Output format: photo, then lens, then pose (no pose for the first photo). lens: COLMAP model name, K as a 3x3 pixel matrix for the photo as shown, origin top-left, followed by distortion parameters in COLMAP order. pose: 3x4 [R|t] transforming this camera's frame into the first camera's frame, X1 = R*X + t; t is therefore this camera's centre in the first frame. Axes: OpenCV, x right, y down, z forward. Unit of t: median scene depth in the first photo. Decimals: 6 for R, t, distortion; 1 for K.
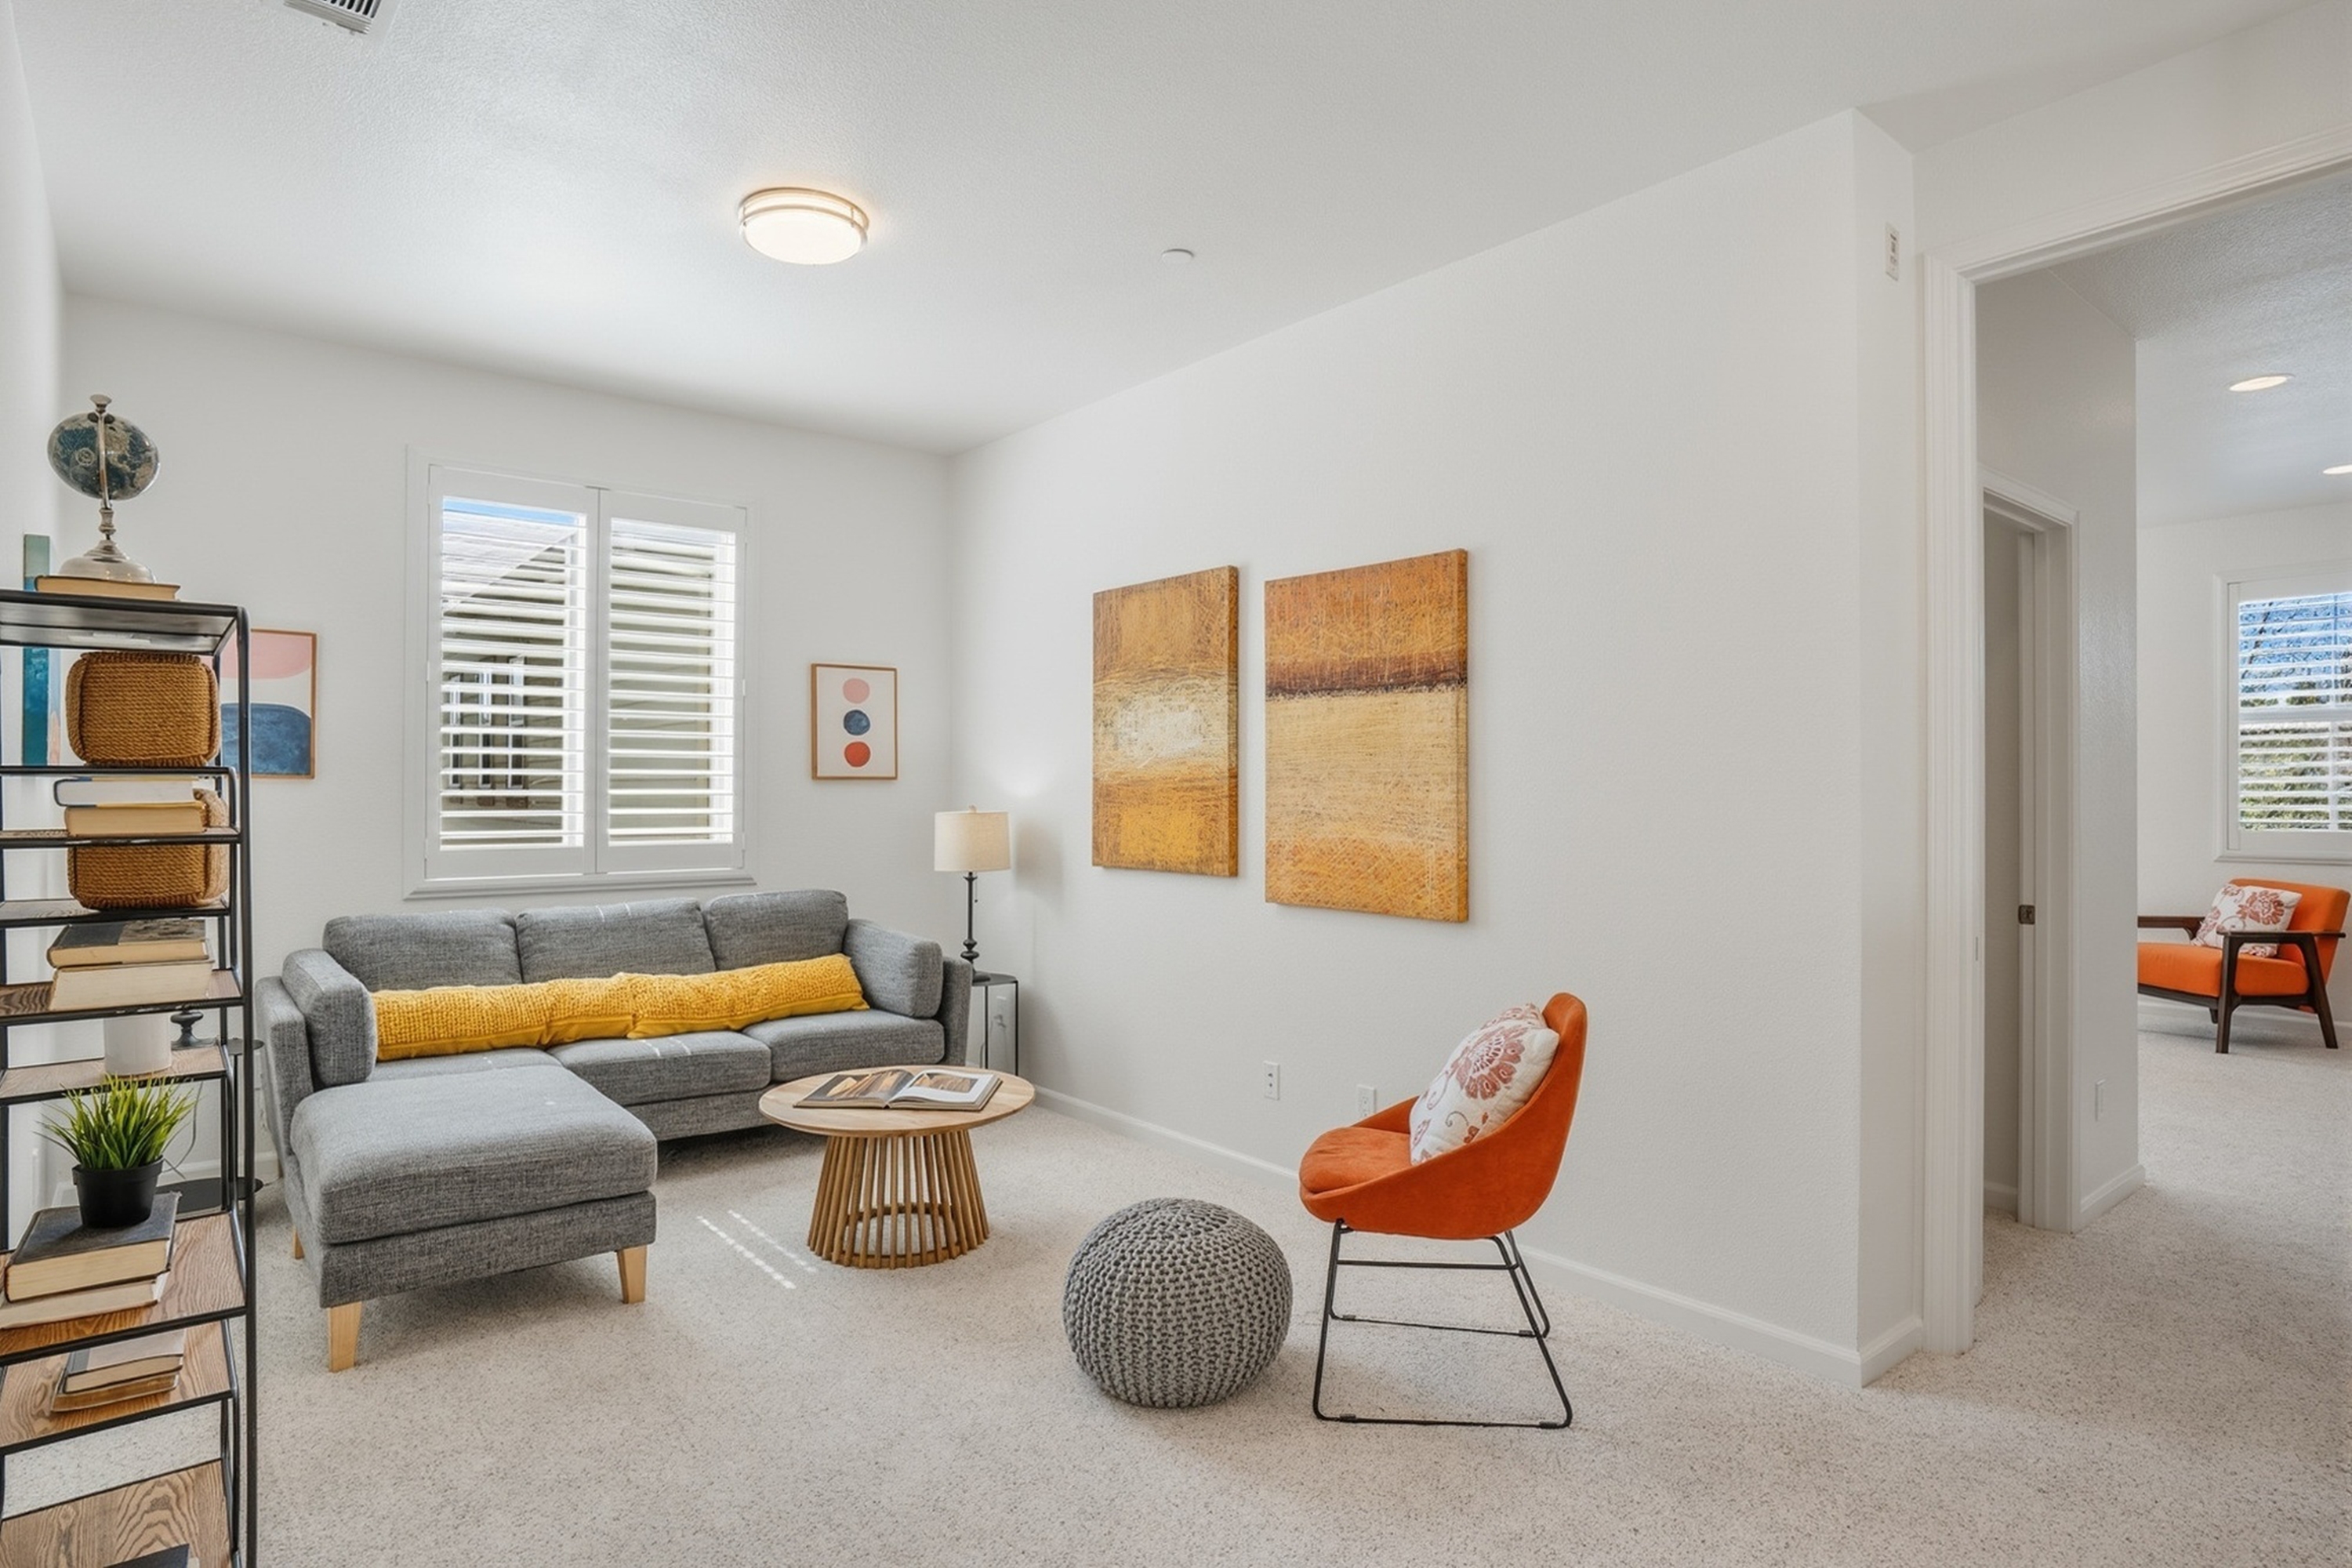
lens RADIAL K [[1283.8, 0, 1172.6], [0, 1283.8, 794.3], [0, 0, 1]] dist [-0.000889, 0.002437]
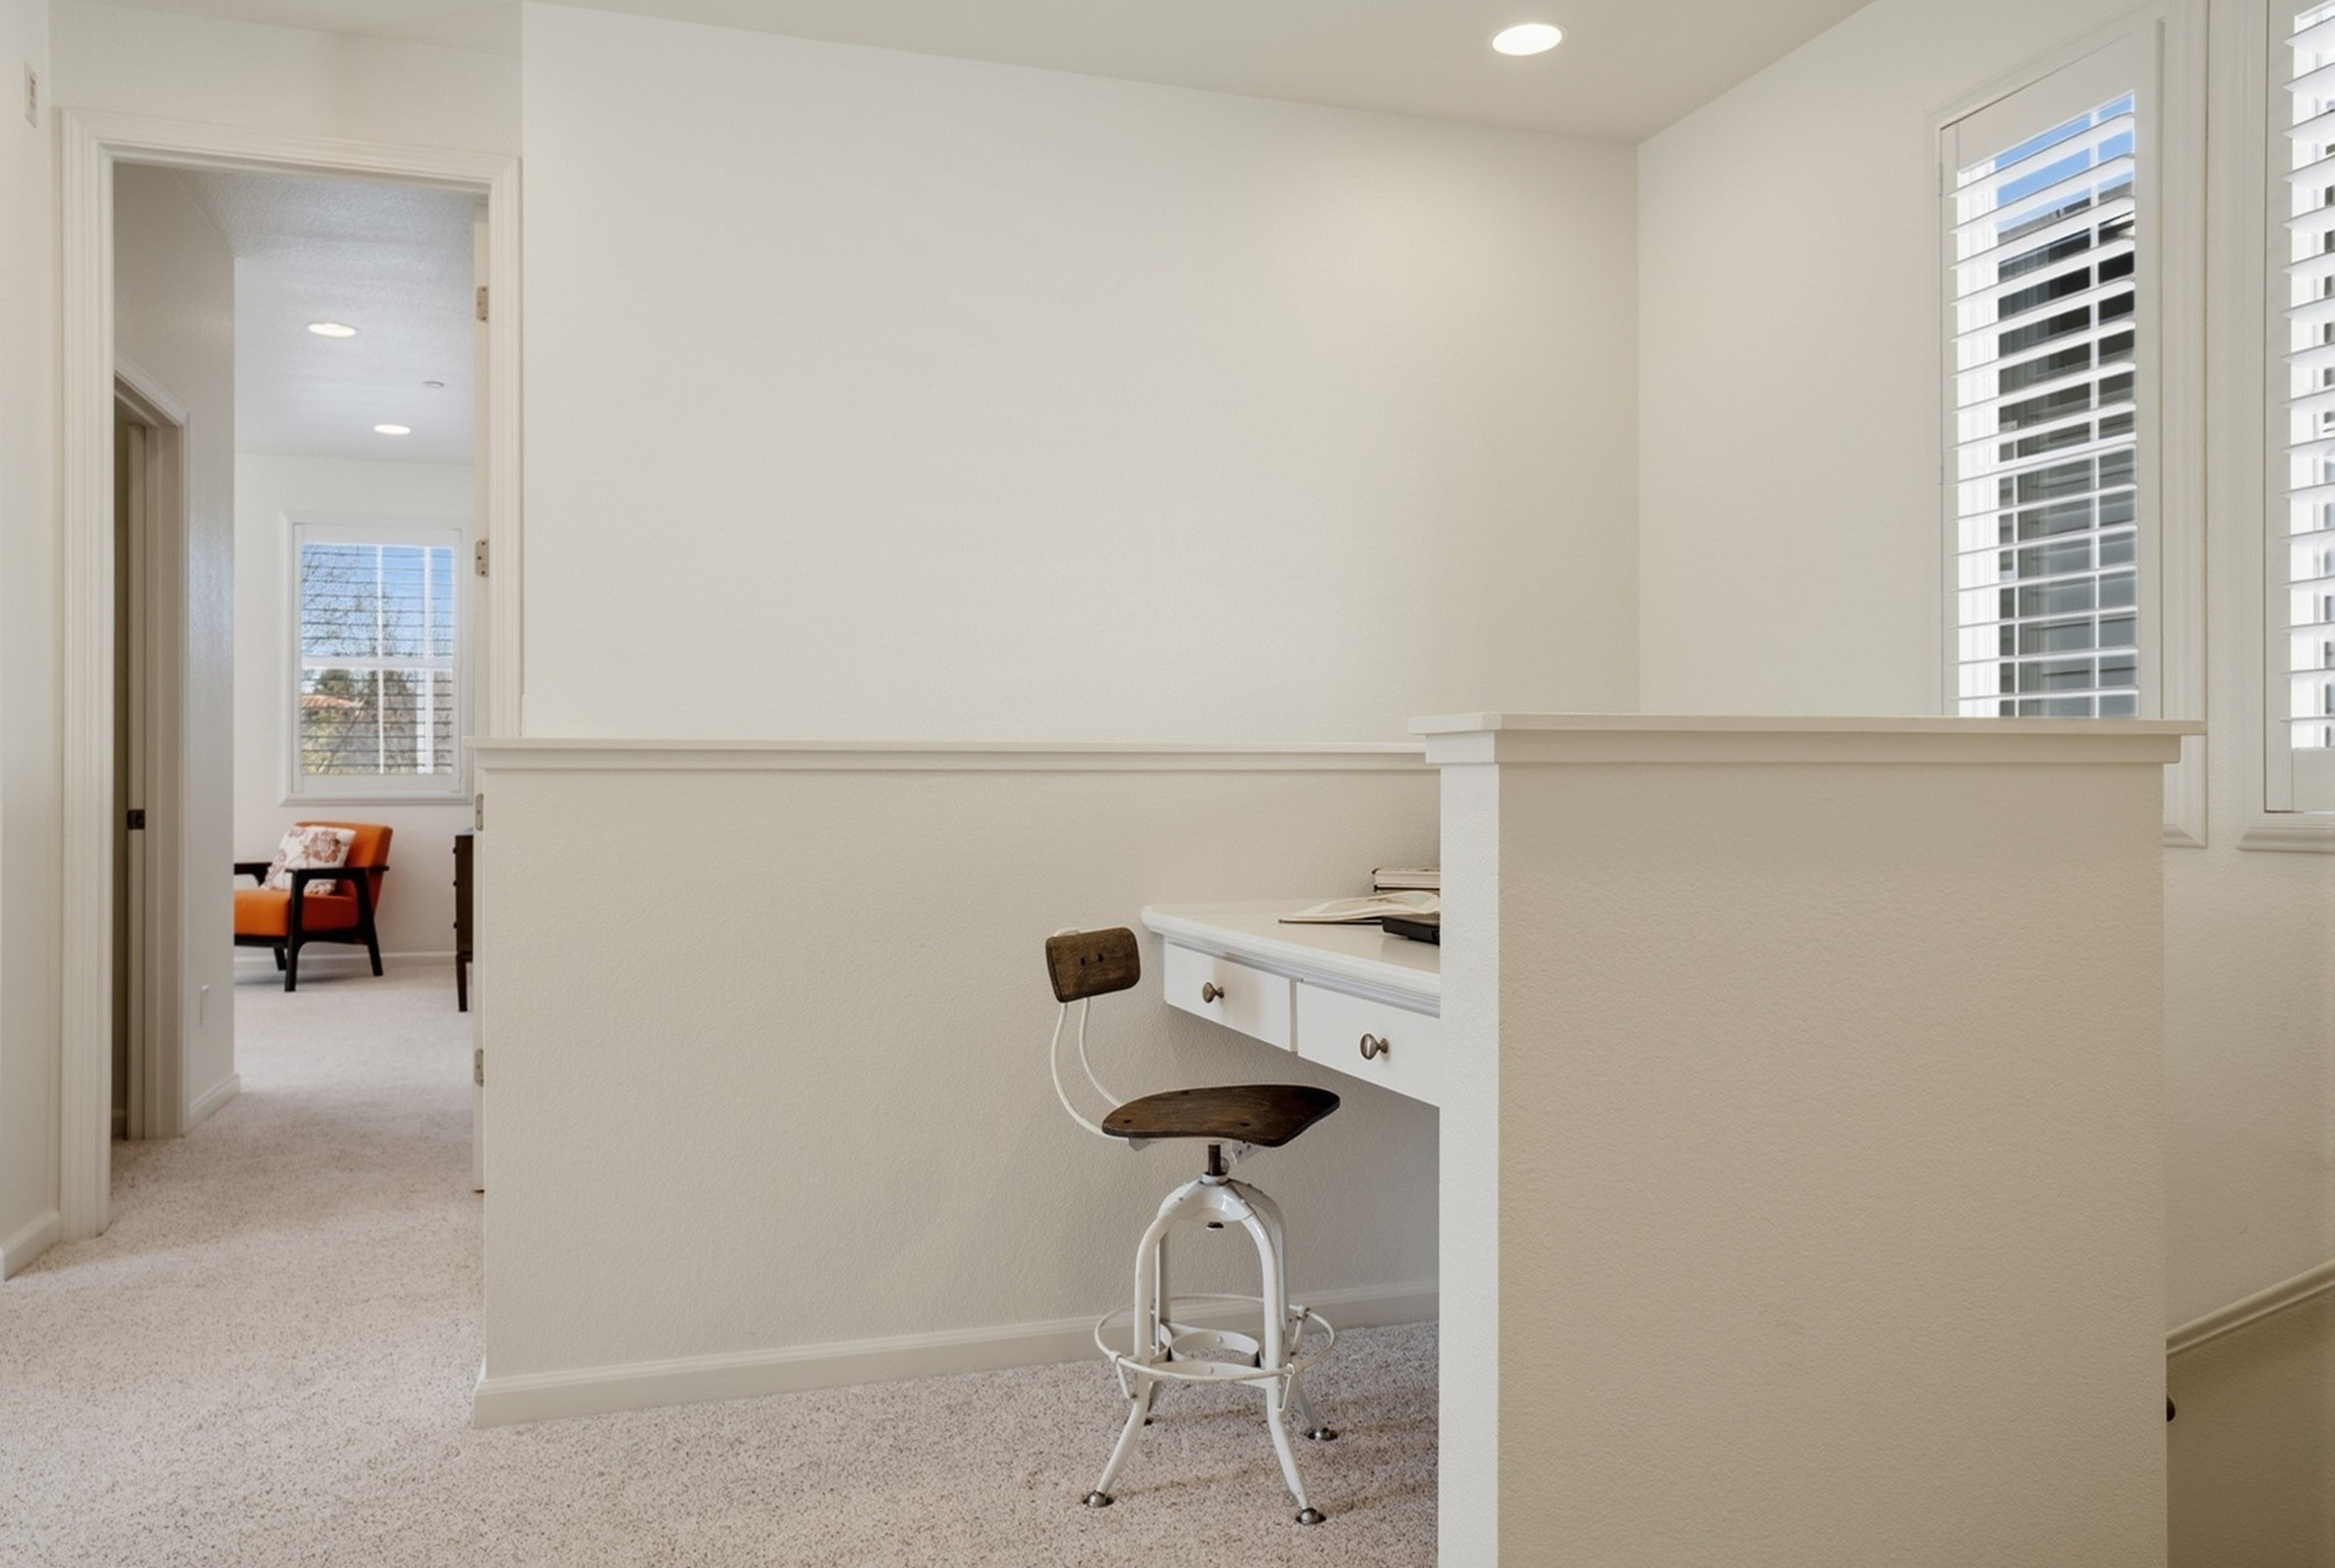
lens RADIAL K [[1671.2, 0, 1168.1], [0, 1671.2, 789.1], [0, 0, 1]] dist [-0.001570, 0.006476]
pose [[0.375083, 0.000491, 0.926991, -0.130662], [-0.001818, 0.999998, 0.000206, 0.043182], [-0.926990, -0.001762, 0.375083, -0.118646]]
